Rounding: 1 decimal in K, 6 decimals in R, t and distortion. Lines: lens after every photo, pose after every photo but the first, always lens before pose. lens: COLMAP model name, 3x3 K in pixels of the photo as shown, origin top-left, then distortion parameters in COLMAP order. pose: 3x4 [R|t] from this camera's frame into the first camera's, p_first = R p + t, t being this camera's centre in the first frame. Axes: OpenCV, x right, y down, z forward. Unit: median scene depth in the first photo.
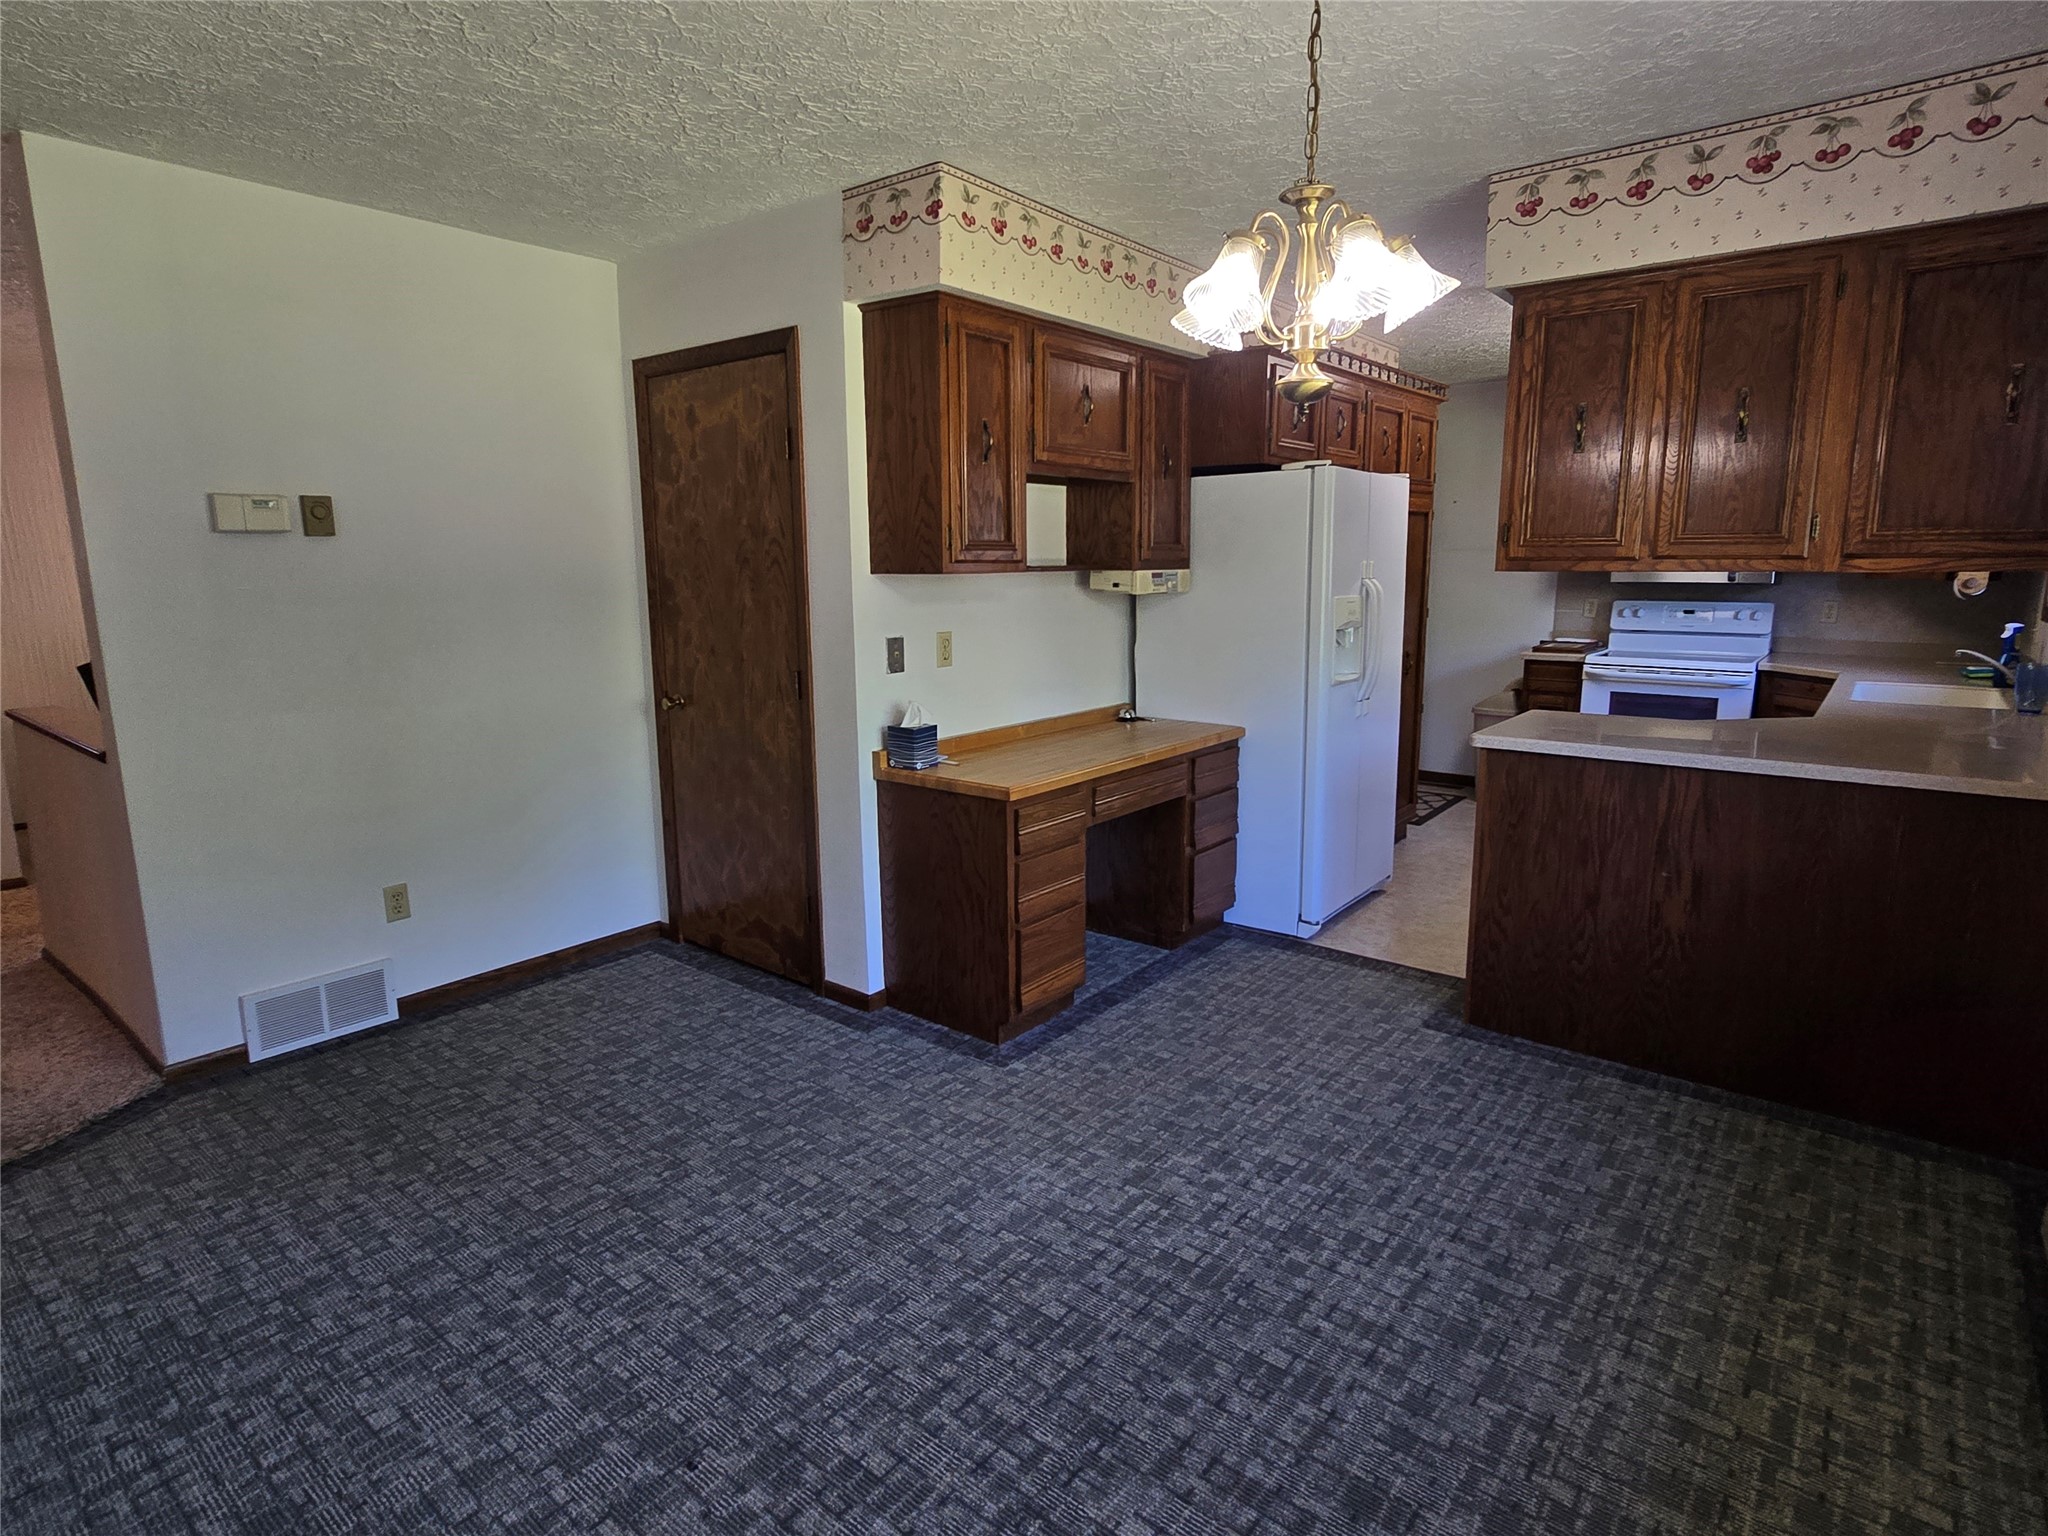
lens RADIAL K [[1086.1, 0, 1035.8], [0, 1086.1, 746.7], [0, 0, 1]] dist [-0.005145, 0.000445]
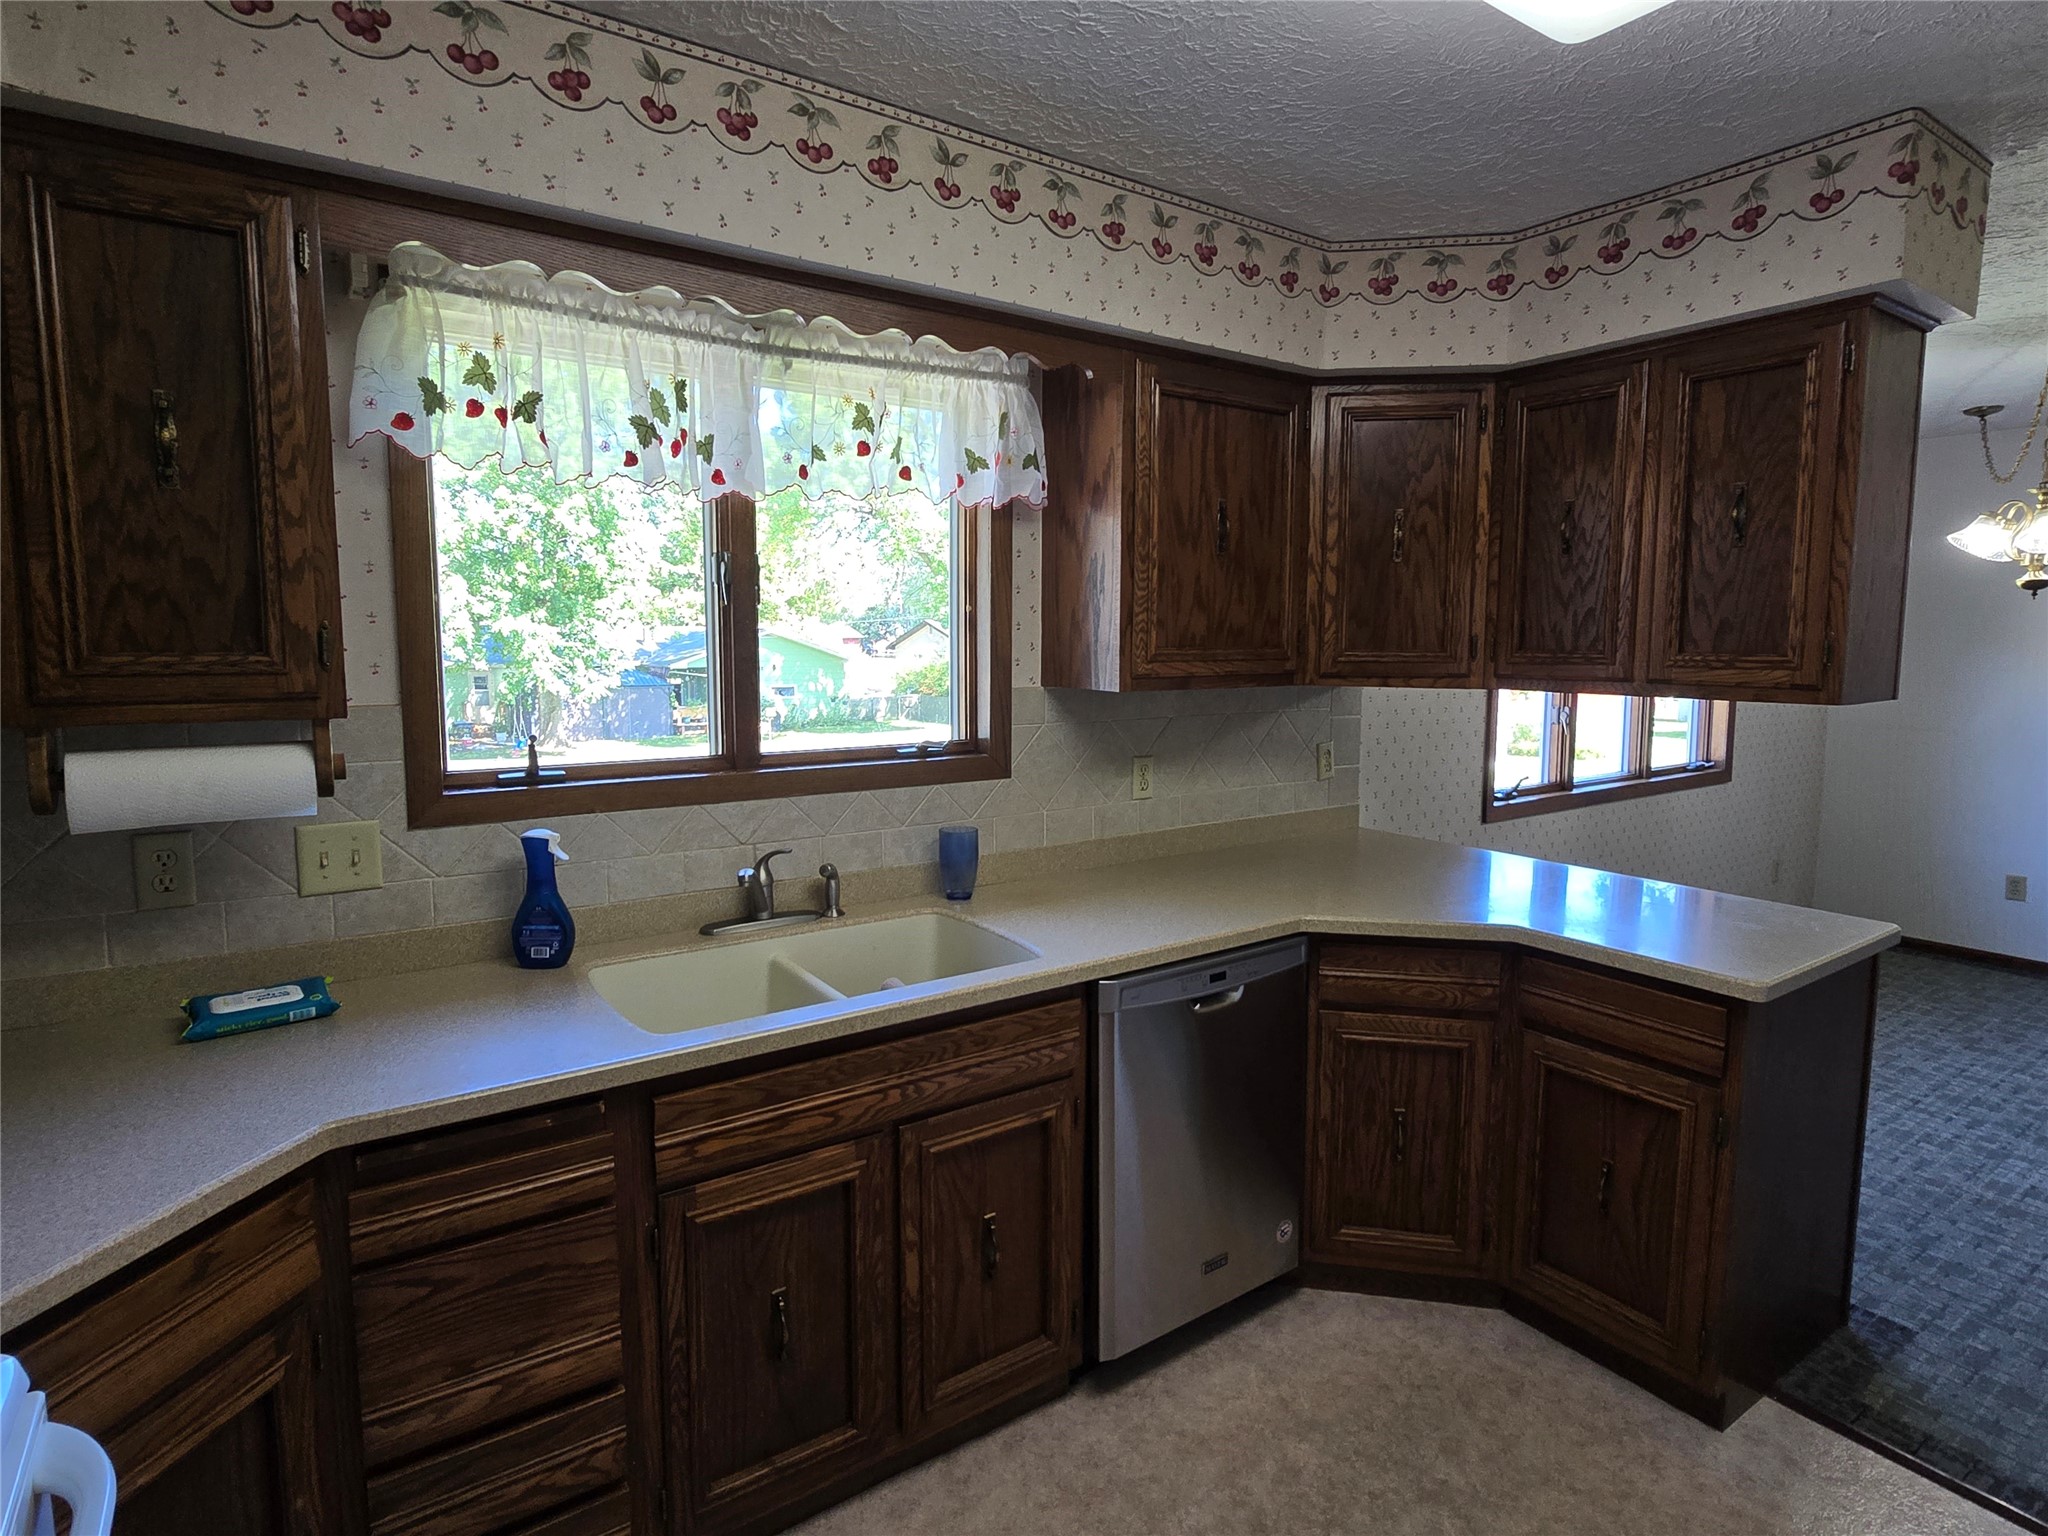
lens RADIAL K [[1086.1, 0, 1034.2], [0, 1086.1, 747.7], [0, 0, 1]] dist [-0.005145, 0.000445]
pose [[-0.958819, -0.023256, 0.283064, 0.935952], [0.052981, 0.964503, 0.258703, -0.423392], [-0.279032, 0.263046, -0.923552, 2.236922]]
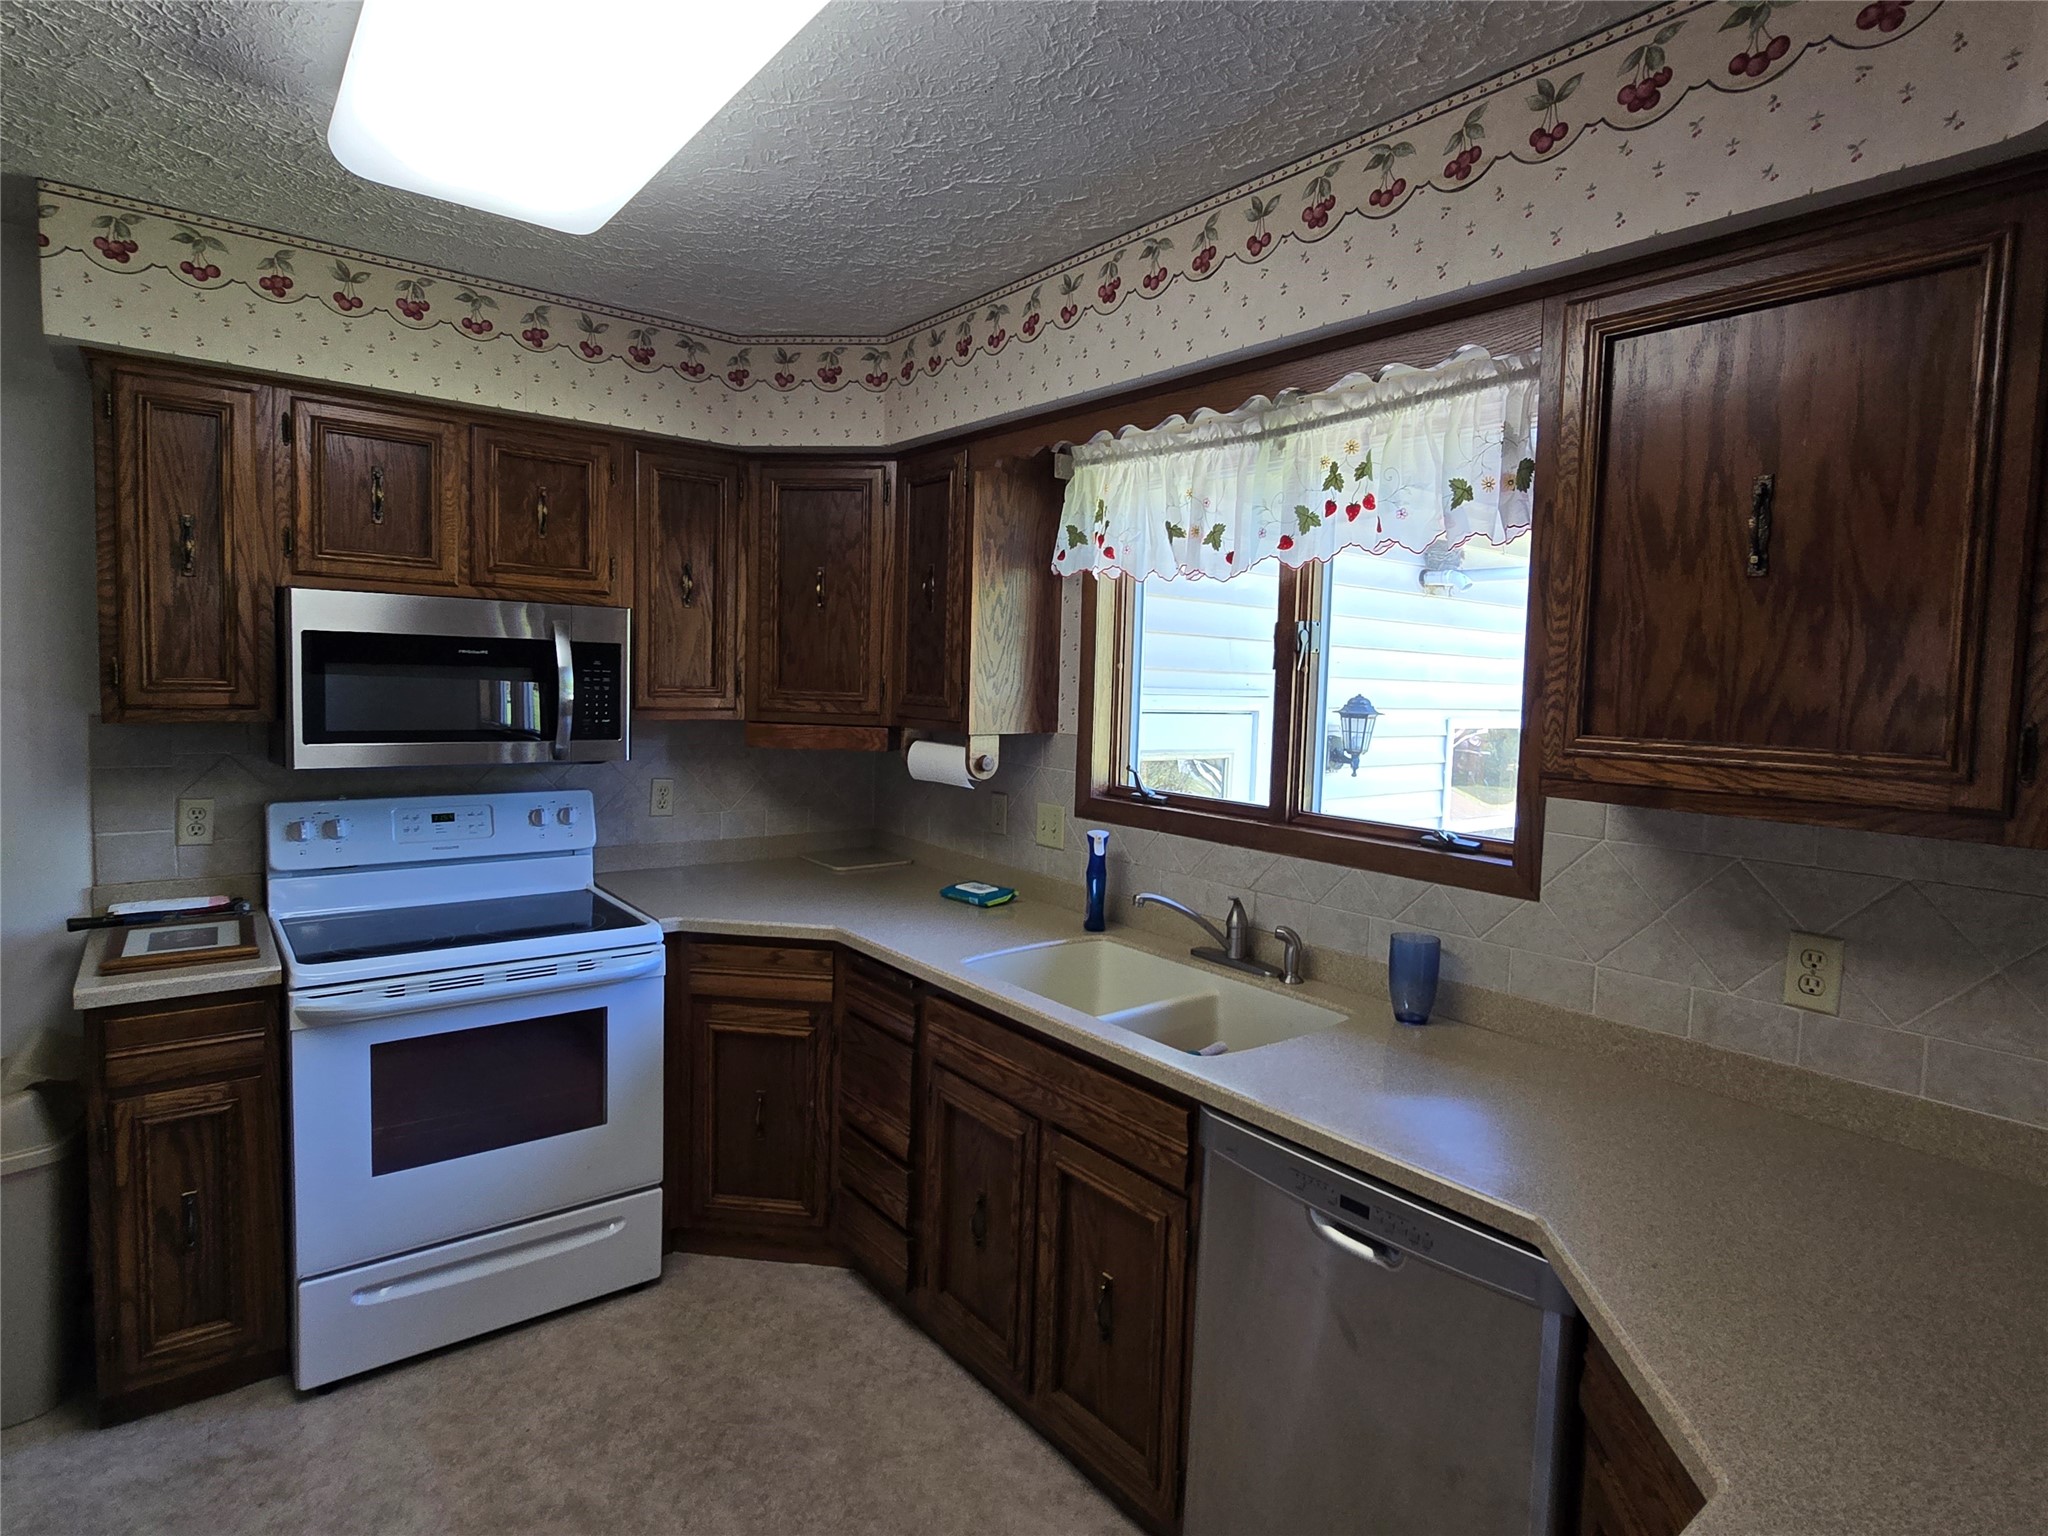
lens RADIAL K [[1086.1, 0, 1039.6], [0, 1086.1, 744.3], [0, 0, 1]] dist [-0.005145, 0.000445]
pose [[0.216439, -0.049229, 0.975054, 0.435462], [0.133690, 0.990814, 0.020349, -0.301188], [-0.967099, 0.125951, 0.221032, 1.451388]]
